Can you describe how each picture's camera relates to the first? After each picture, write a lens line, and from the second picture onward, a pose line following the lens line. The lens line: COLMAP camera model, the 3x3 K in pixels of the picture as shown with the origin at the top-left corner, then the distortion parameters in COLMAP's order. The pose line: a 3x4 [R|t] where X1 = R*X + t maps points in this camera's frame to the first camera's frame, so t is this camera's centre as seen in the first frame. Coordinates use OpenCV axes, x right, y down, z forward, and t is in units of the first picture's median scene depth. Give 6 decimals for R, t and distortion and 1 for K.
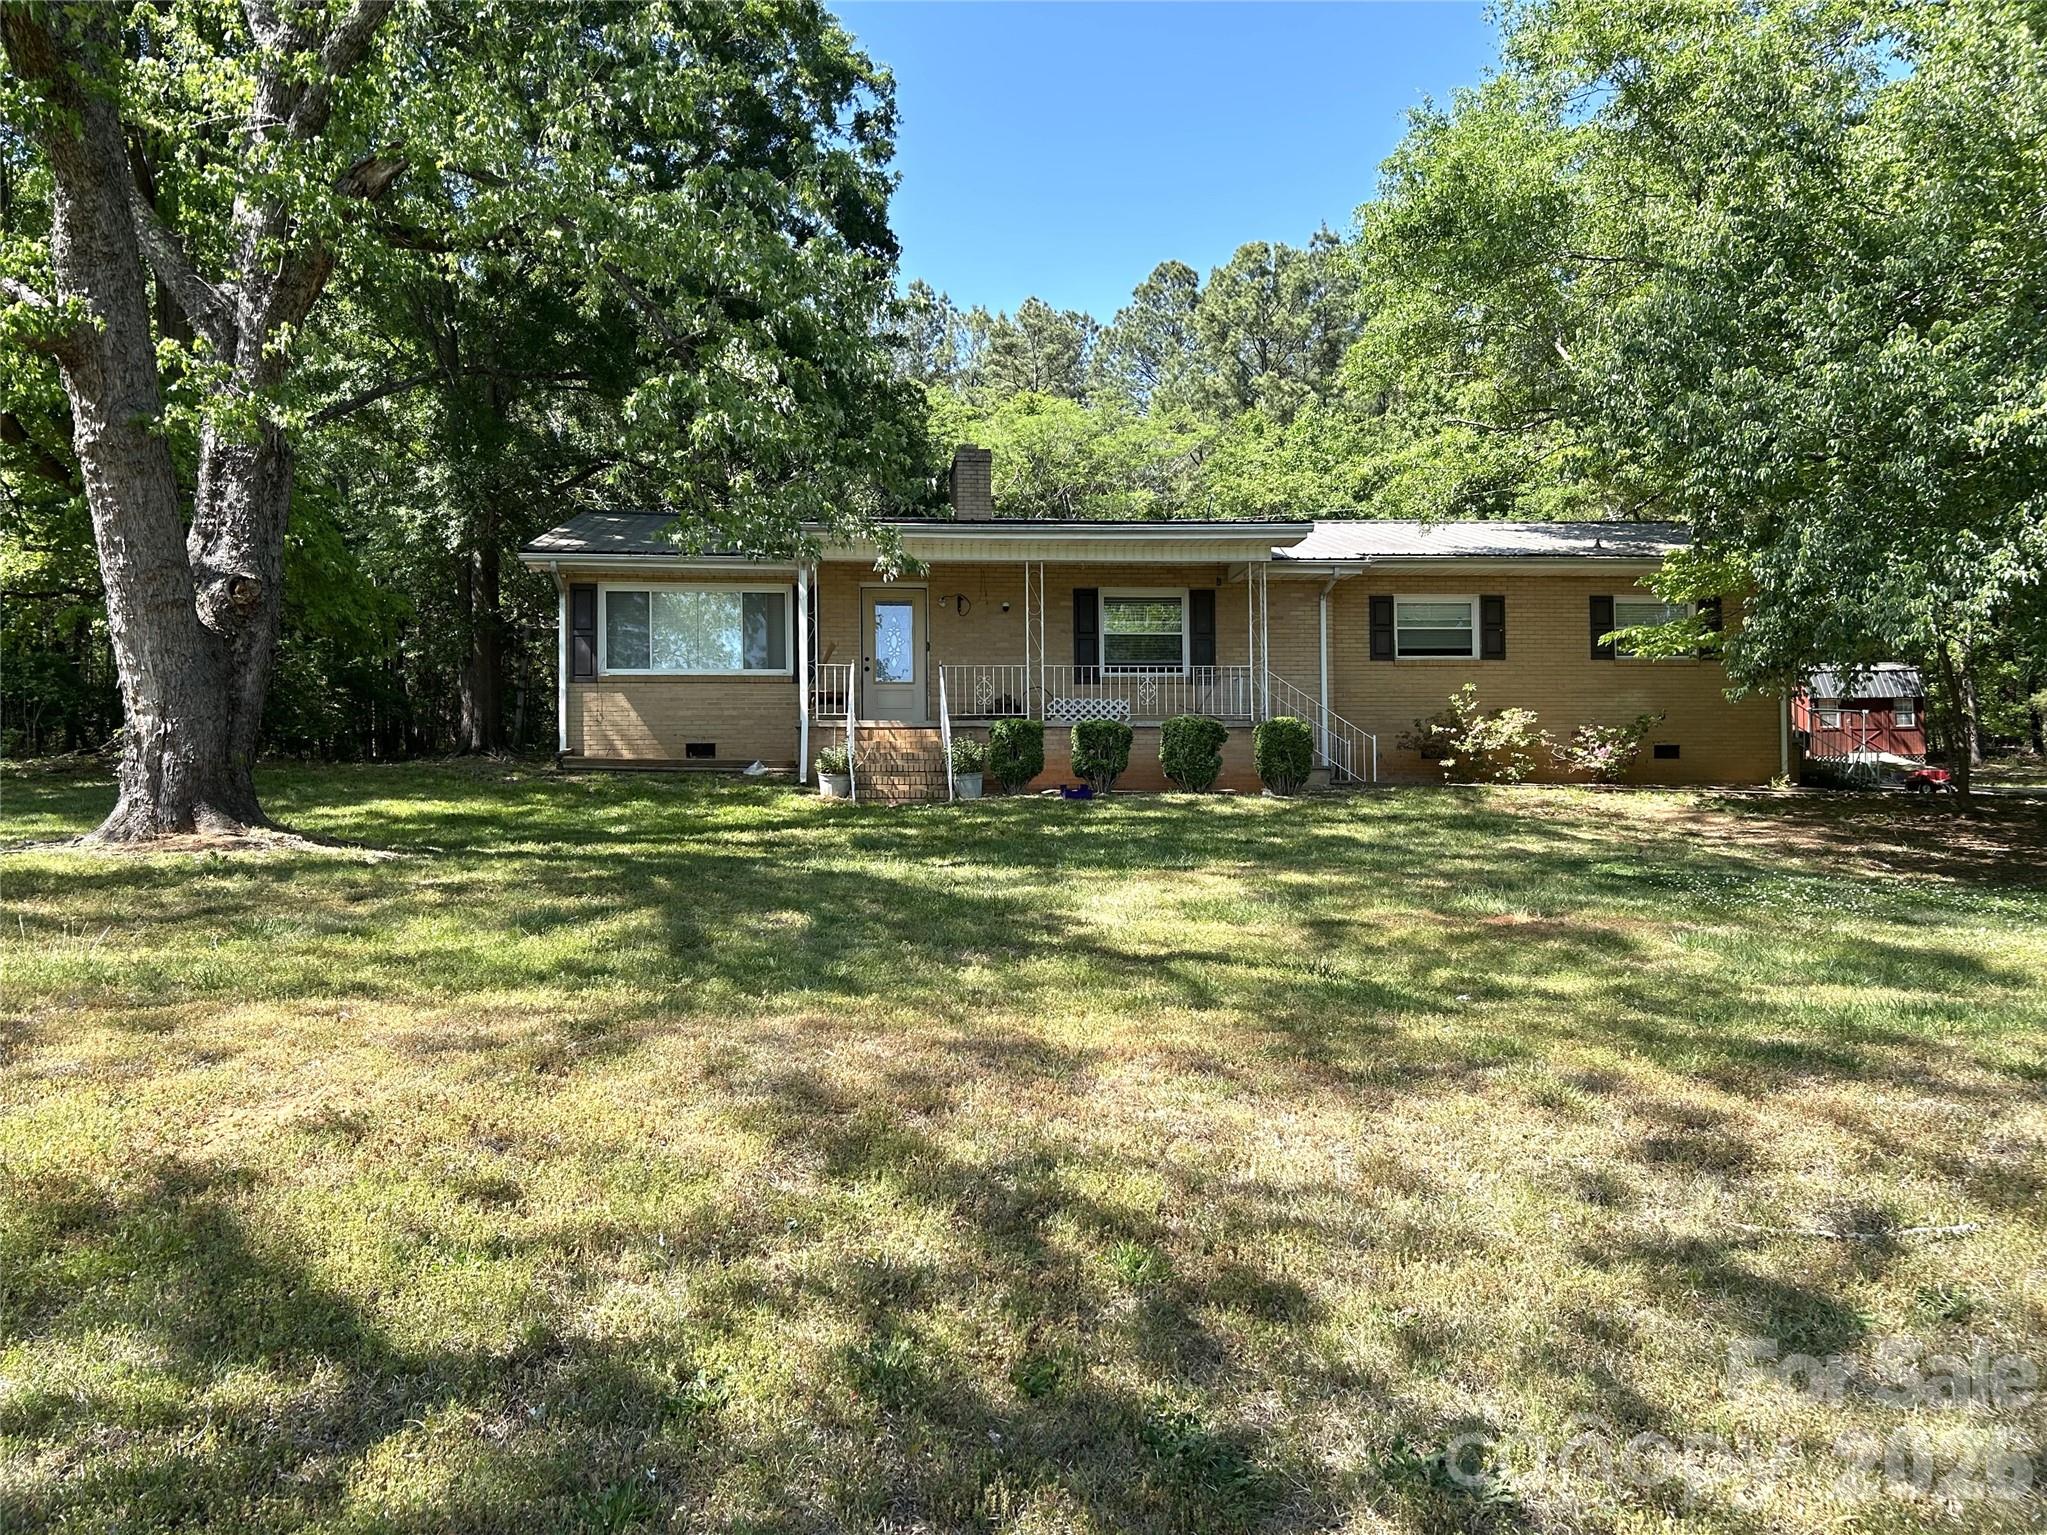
lens RADIAL K [[1540.7, 0, 1026.8], [0, 1540.7, 772.4], [0, 0, 1]] dist [0.057545, -0.069446]
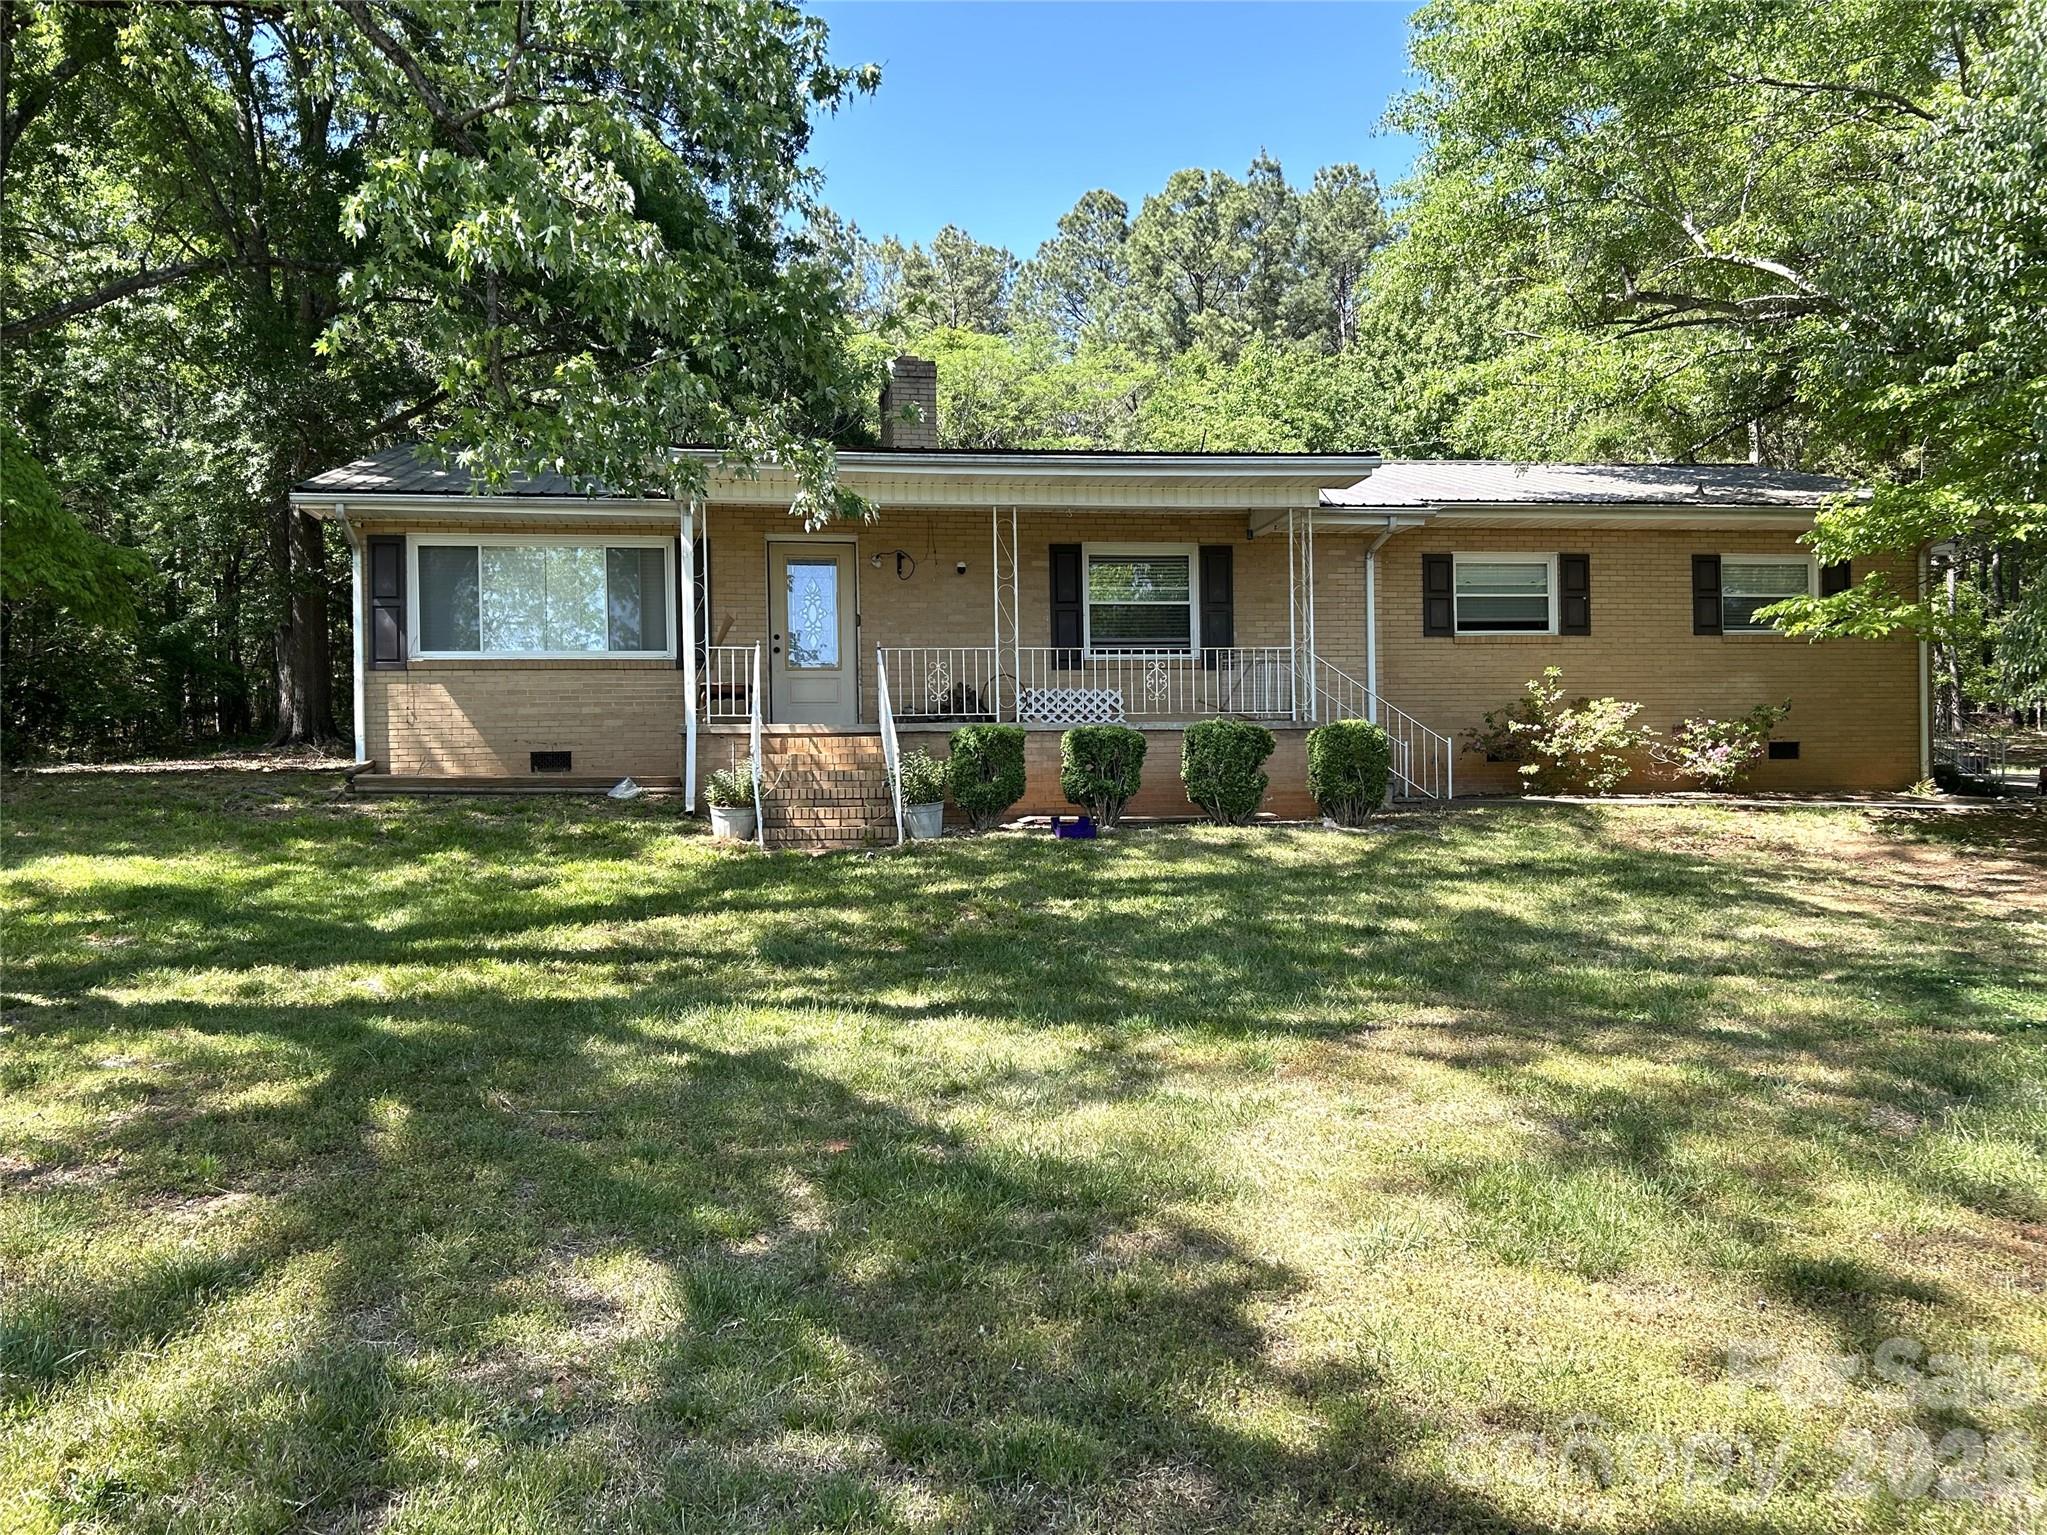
lens RADIAL K [[1540.7, 0, 1023.6], [0, 1540.7, 769.1], [0, 0, 1]] dist [0.057545, -0.069446]
pose [[0.998270, -0.006553, 0.058435, -0.028459], [0.005053, 0.999655, 0.025783, -0.028620], [-0.058584, -0.025444, 0.997958, 0.244545]]
